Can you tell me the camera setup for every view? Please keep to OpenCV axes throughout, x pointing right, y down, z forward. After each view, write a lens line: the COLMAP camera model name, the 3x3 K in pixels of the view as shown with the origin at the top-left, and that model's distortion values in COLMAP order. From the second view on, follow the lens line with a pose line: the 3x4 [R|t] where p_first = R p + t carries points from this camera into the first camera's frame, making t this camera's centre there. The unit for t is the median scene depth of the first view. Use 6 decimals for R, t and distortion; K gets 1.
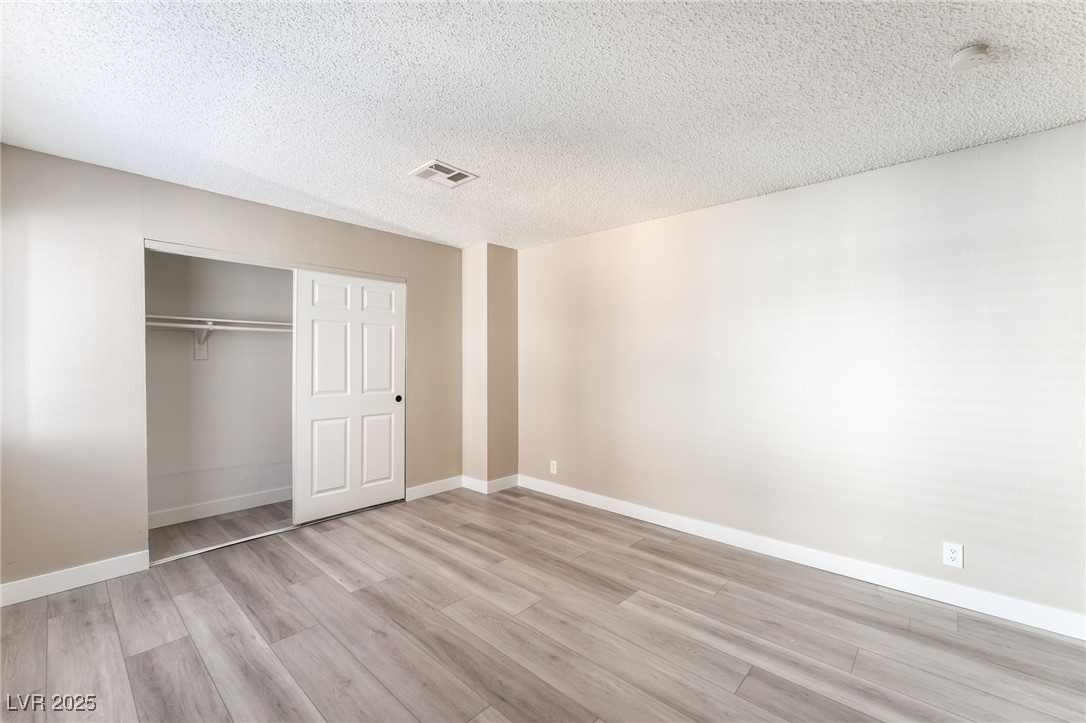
lens RADIAL K [[447.5, 0, 536.2], [0, 447.5, 359.7], [0, 0, 1]] dist [-0.000377, -0.000350]
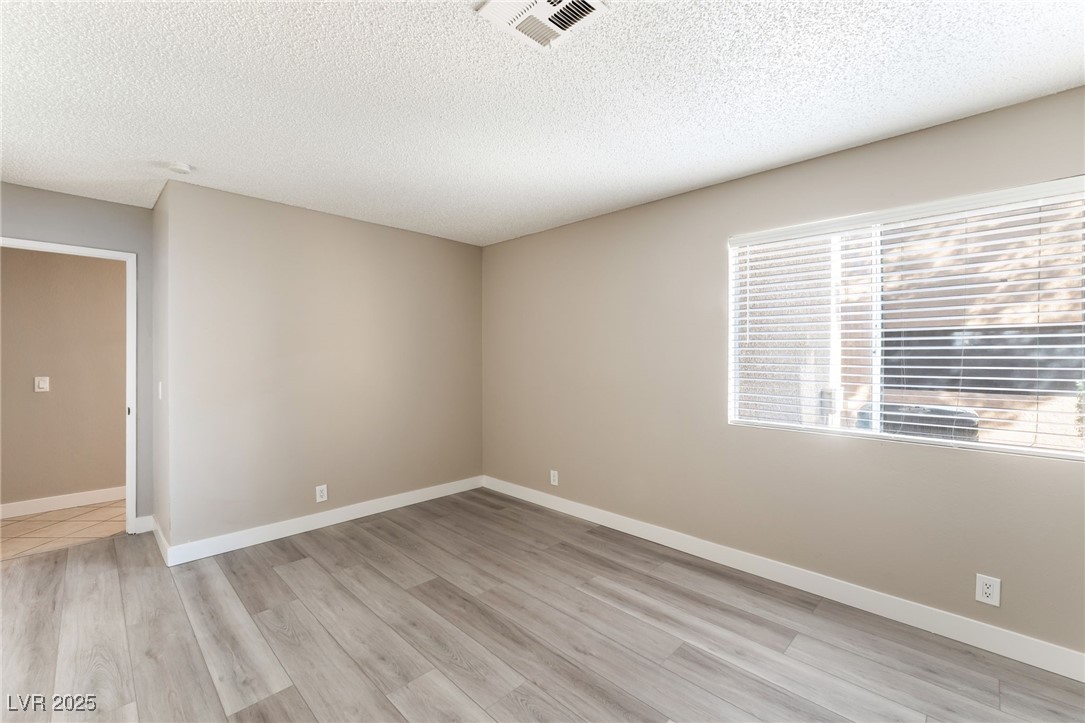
lens RADIAL K [[447.1, 0, 535.7], [0, 447.1, 359.7], [0, 0, 1]] dist [-0.000377, -0.000350]
pose [[-0.999123, -0.005510, 0.041508, -0.291939], [-0.005177, 0.999954, 0.008111, -0.009551], [-0.041551, 0.007889, -0.999105, 1.984587]]
